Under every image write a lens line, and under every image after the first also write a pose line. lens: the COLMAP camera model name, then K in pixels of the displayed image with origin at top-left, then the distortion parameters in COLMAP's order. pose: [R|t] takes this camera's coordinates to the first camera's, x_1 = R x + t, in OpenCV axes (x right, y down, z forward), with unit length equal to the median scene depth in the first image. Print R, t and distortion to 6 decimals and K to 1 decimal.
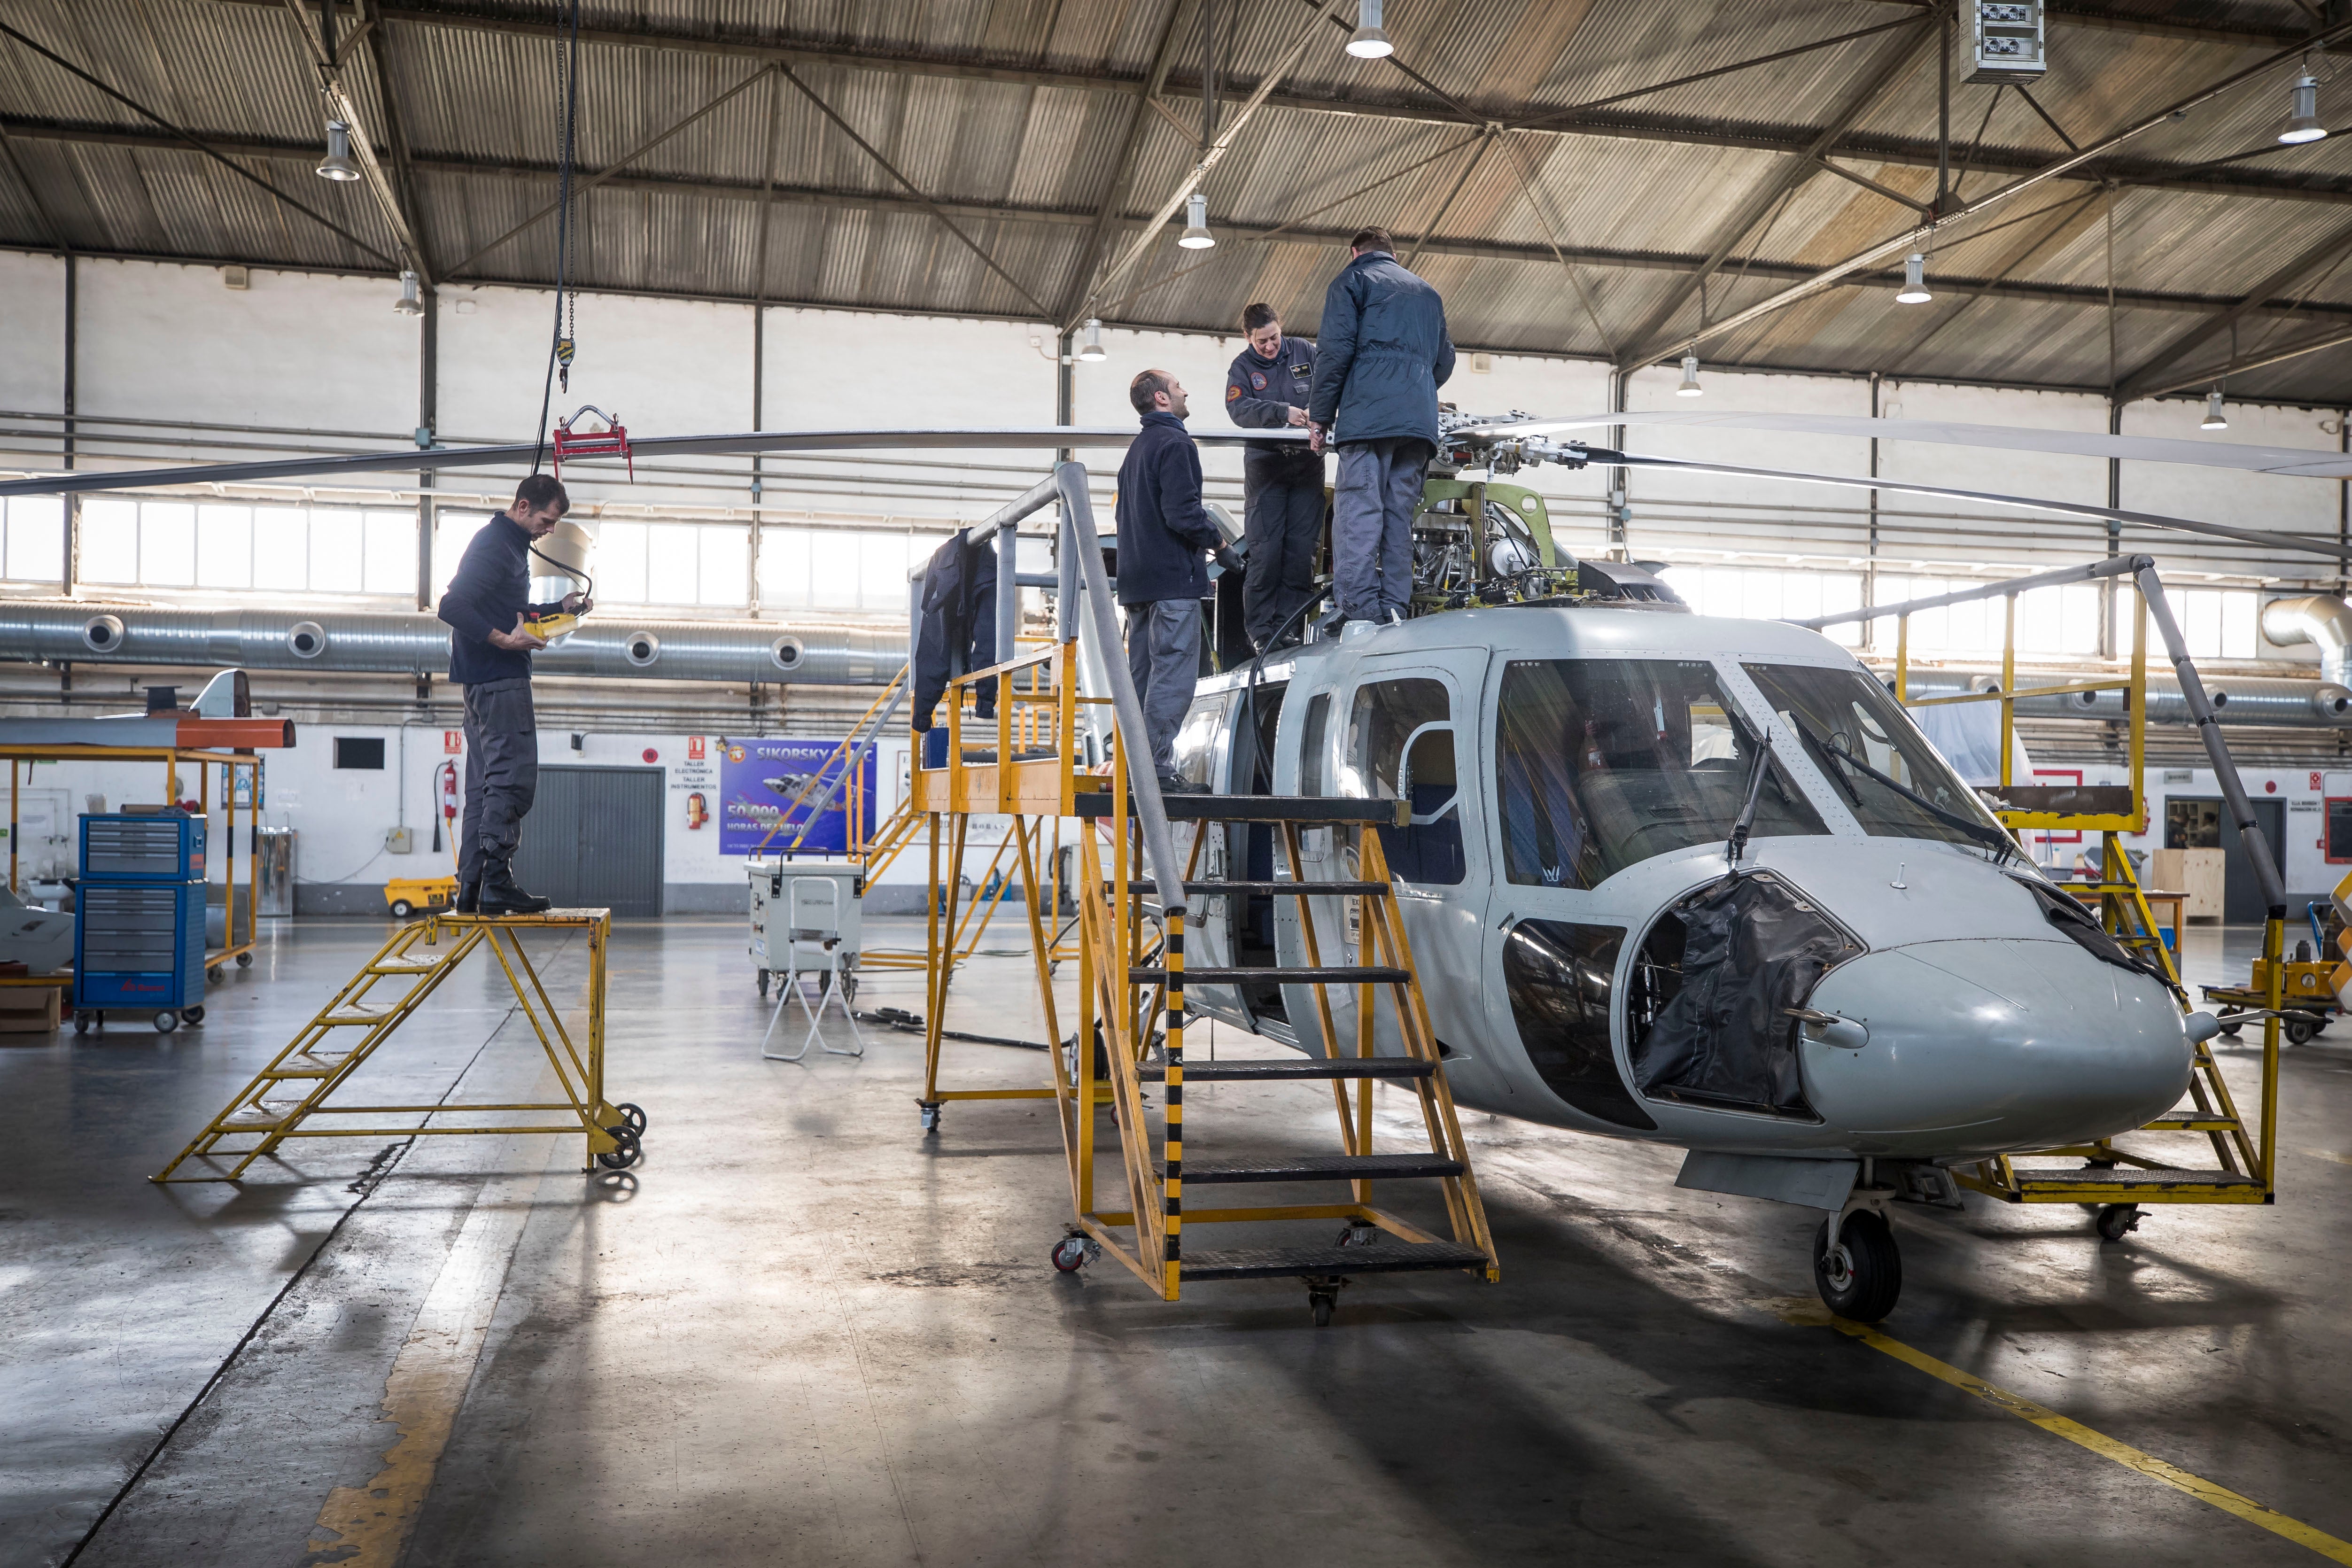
lens RADIAL K [[2232.7, 0, 1176.4], [0, 2232.7, 769.4], [0, 0, 1]] dist [0.008202, 0.000000]
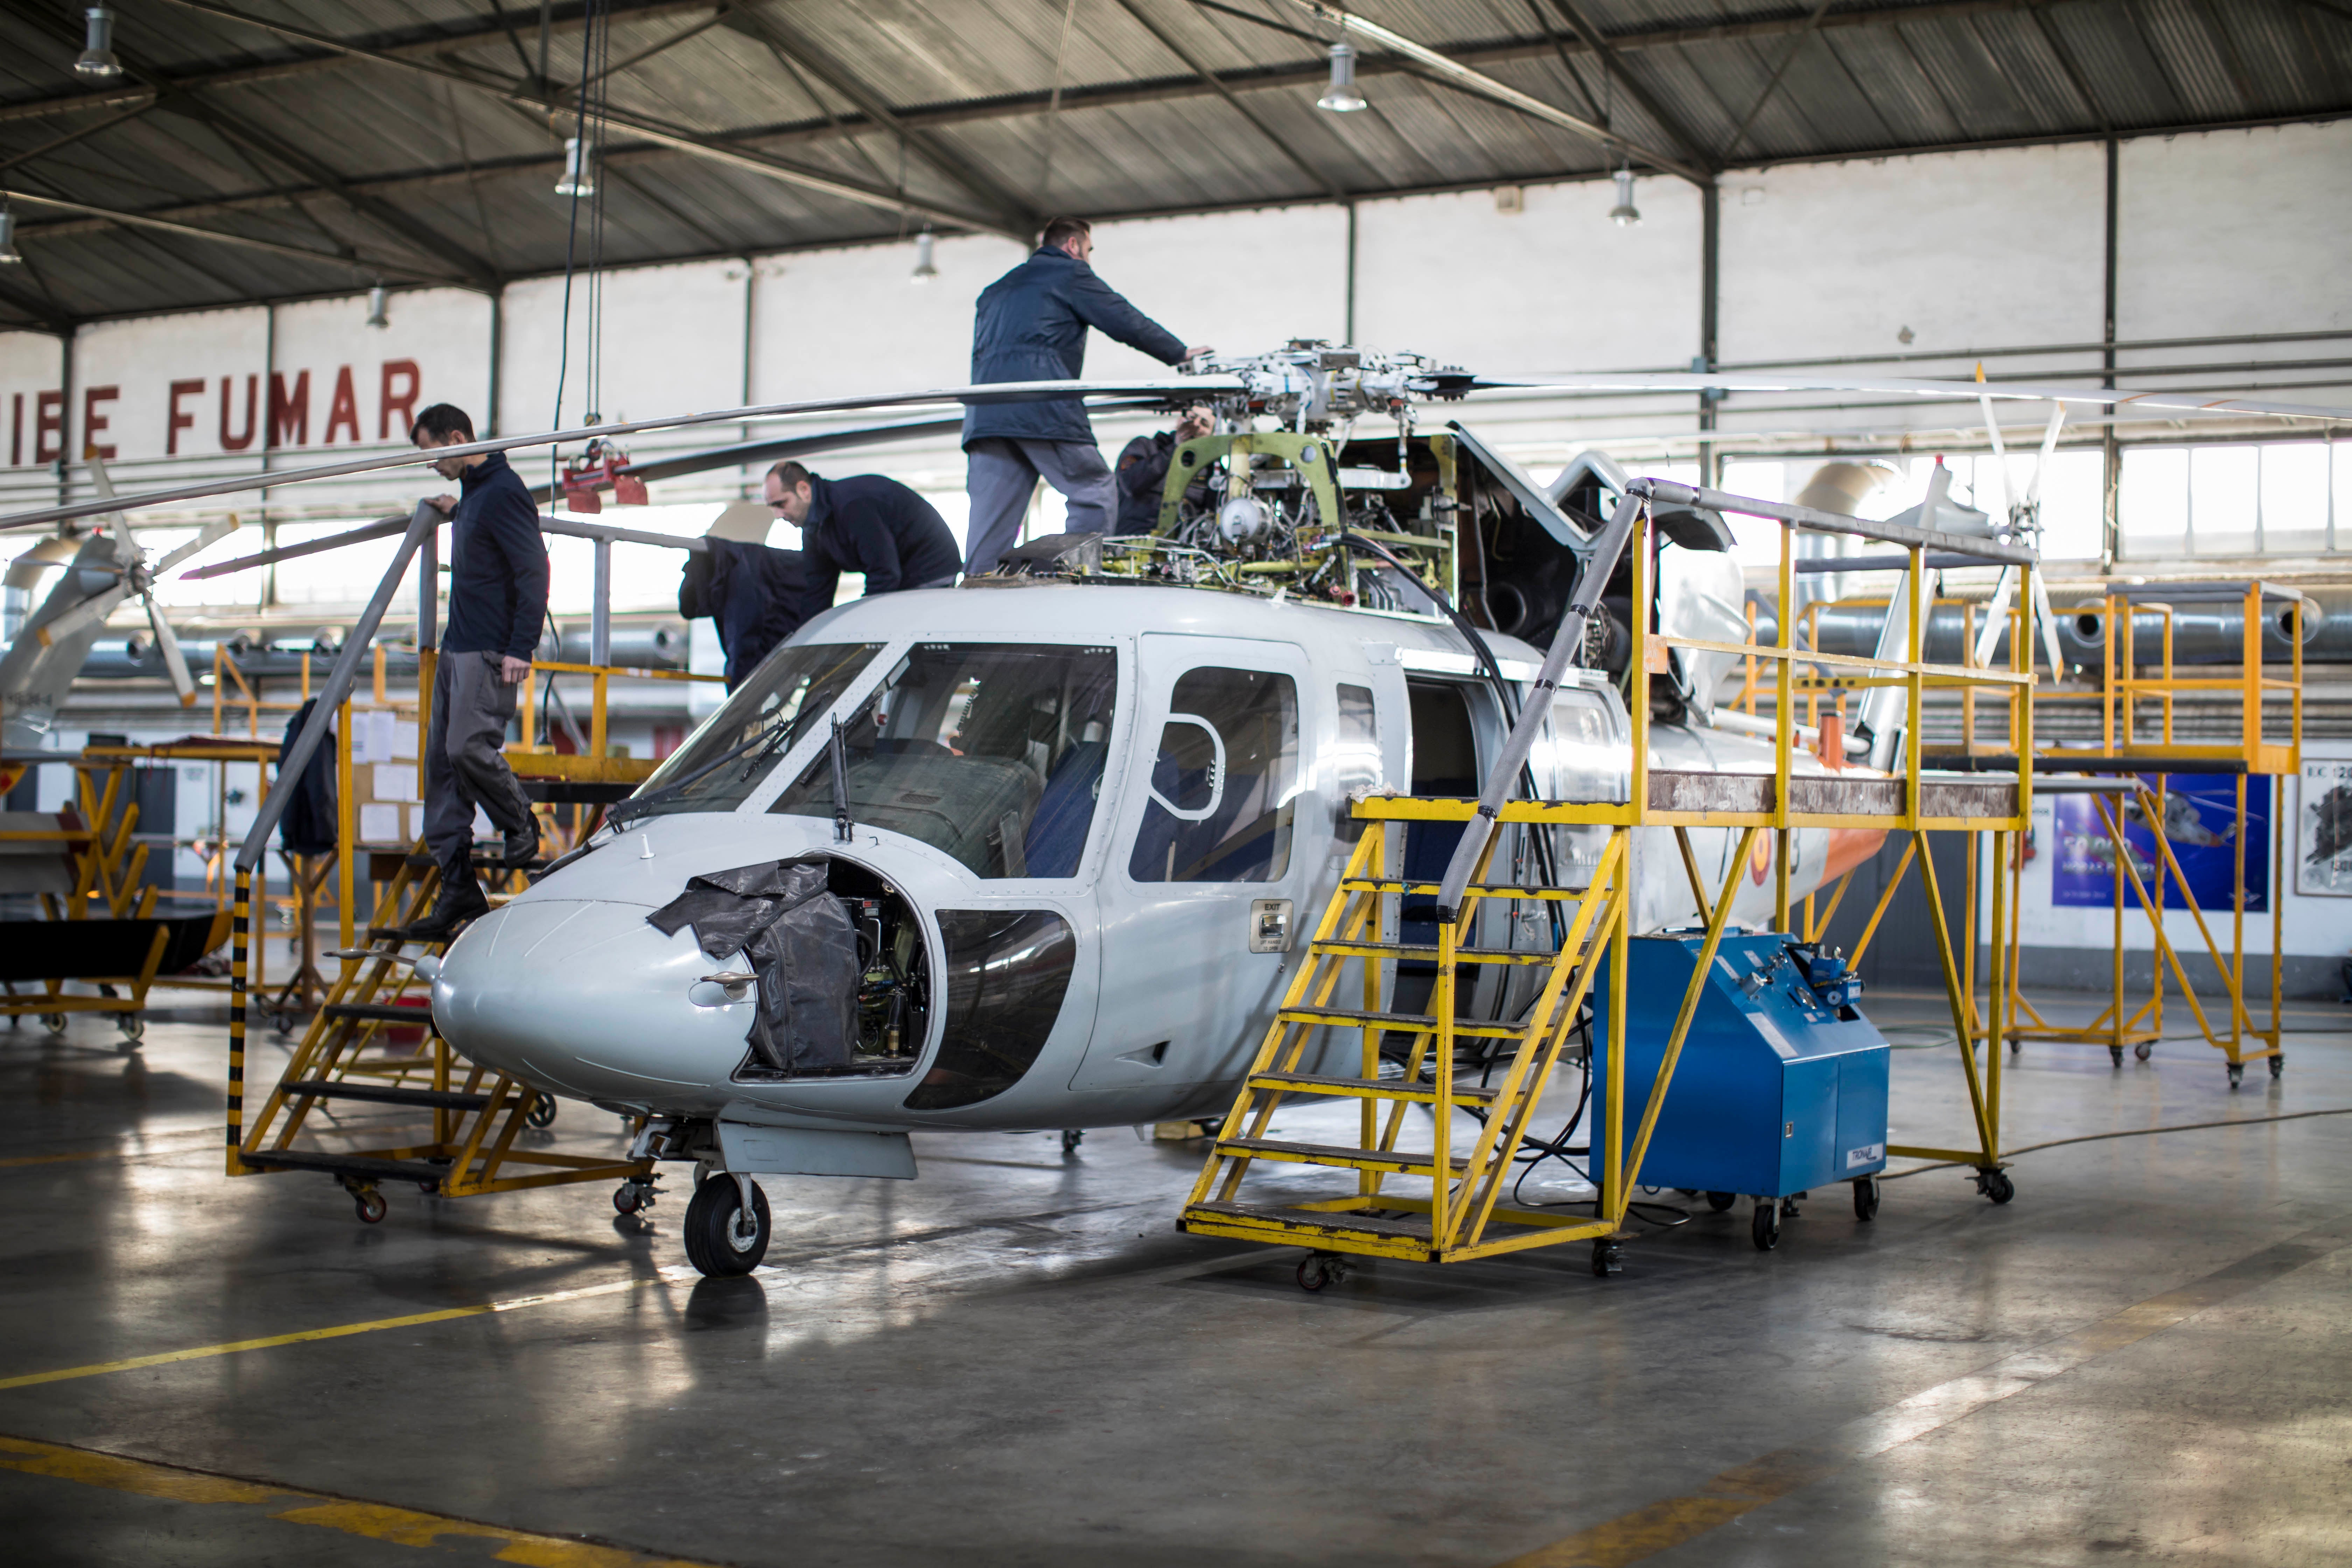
lens RADIAL K [[3245.7, 0, 1183.0], [0, 3245.7, 776.1], [0, 0, 1]] dist [-0.077220, 0.000000]
pose [[0.680426, -0.004301, -0.732805, 0.387602], [-0.003850, 0.999948, -0.009445, 0.007840], [0.732807, 0.009248, 0.680374, 0.088805]]
